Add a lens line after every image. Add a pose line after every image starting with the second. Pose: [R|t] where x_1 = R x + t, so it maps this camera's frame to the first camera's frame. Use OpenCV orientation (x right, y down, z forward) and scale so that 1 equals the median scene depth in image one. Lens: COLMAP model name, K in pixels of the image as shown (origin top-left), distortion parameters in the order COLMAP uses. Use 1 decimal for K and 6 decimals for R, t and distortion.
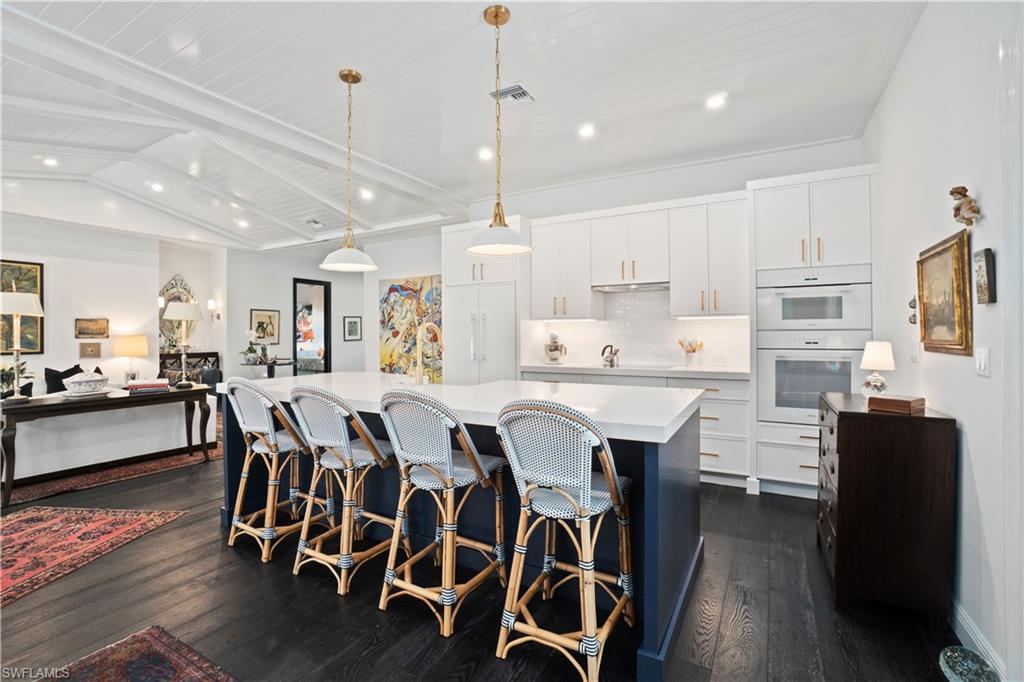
lens RADIAL K [[468.4, 0, 510.8], [0, 468.4, 331.0], [0, 0, 1]] dist [-0.065907, 0.025641]
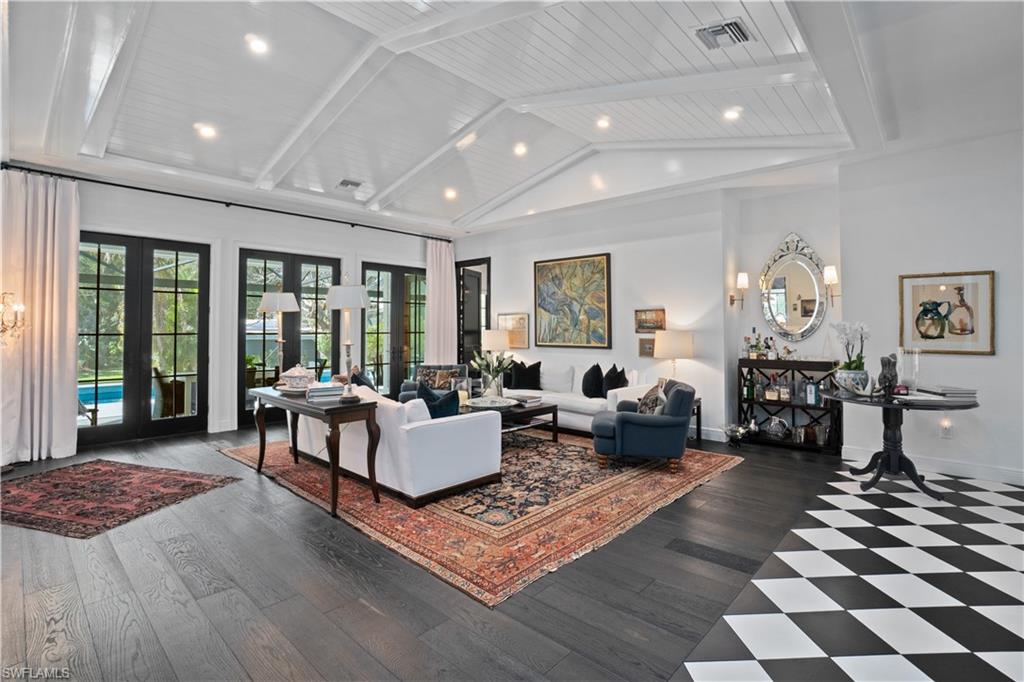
lens RADIAL K [[468.4, 0, 510.8], [0, 468.4, 331.0], [0, 0, 1]] dist [-0.065907, 0.025641]
pose [[-0.215526, 0.010145, -0.976445, -0.037493], [0.004787, 0.999945, 0.009333, 0.002984], [0.976486, -0.002663, -0.215563, 0.903986]]
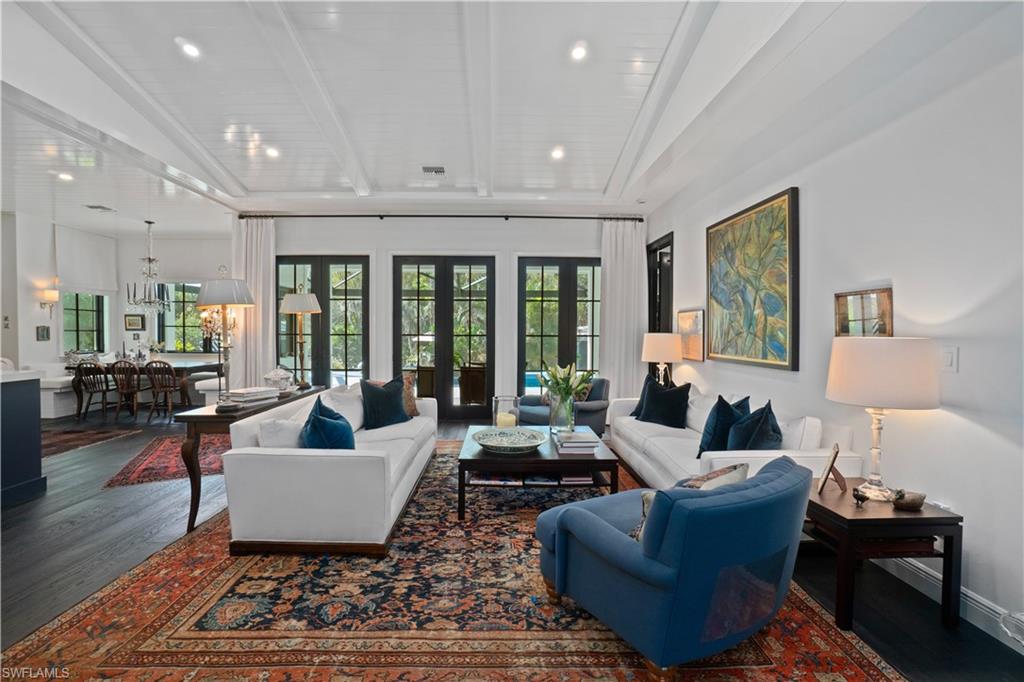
lens RADIAL K [[452.6, 0, 507.4], [0, 452.6, 336.1], [0, 0, 1]] dist [-0.021458, 0.000401]
pose [[-0.853626, 0.008417, -0.520818, -0.464870], [0.002308, 0.999921, 0.012377, 0.005478], [0.520881, 0.009363, -0.853578, 1.125042]]
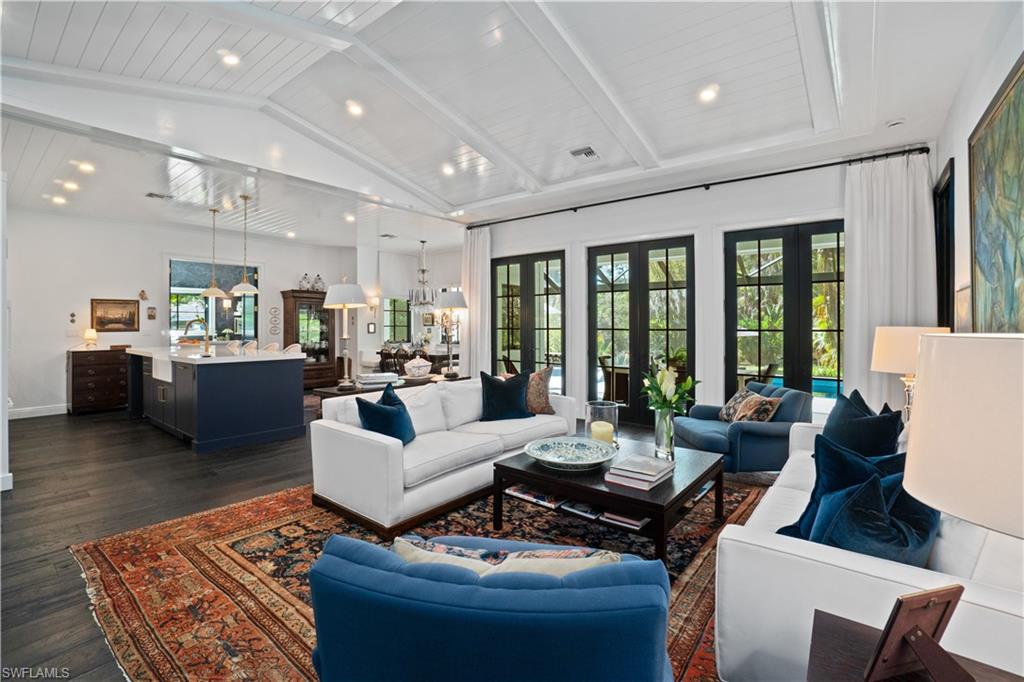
lens RADIAL K [[463.1, 0, 512.7], [0, 463.1, 322.4], [0, 0, 1]] dist [-0.030098, 0.000476]
pose [[-0.990280, 0.005236, 0.138987, -0.720003], [0.003883, 0.999942, -0.010003, 0.008285], [-0.139032, -0.009366, -0.990244, 1.135484]]
